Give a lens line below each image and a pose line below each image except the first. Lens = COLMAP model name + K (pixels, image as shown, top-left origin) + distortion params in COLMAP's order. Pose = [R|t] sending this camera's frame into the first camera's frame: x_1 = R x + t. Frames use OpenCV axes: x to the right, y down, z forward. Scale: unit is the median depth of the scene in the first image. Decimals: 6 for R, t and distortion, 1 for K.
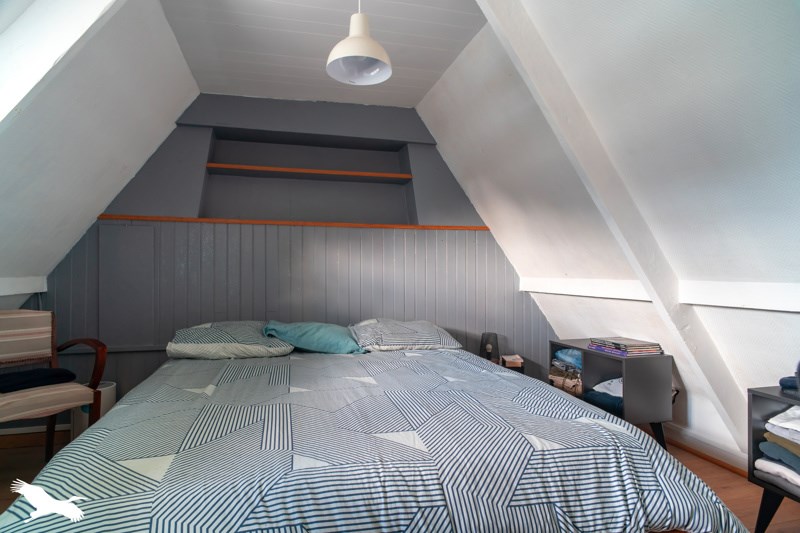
lens RADIAL K [[455.3, 0, 400.1], [0, 455.3, 266.9], [0, 0, 1]] dist [0.003070, 0.000943]
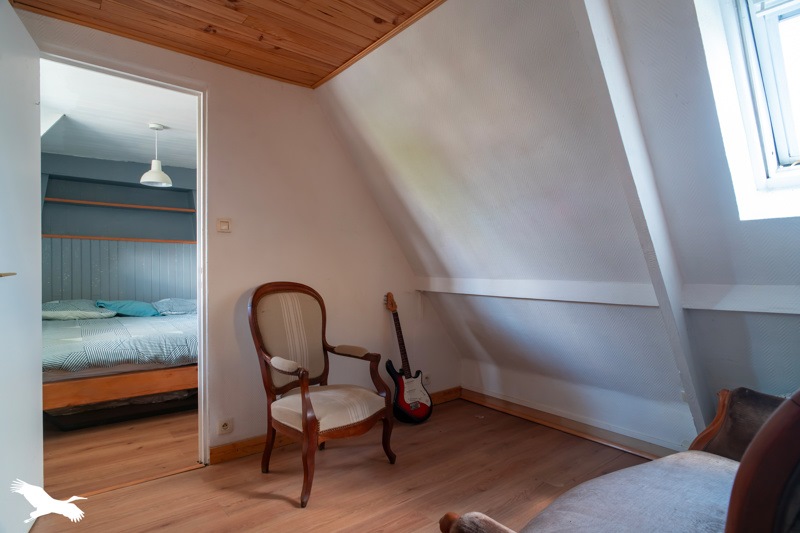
lens RADIAL K [[455.3, 0, 400.4], [0, 455.3, 272.8], [0, 0, 1]] dist [0.003070, 0.000943]
pose [[0.925799, 0.000653, 0.378016, 0.102638], [-0.006829, 0.999864, 0.014998, -0.011592], [-0.377955, -0.016467, 0.925677, -0.911329]]
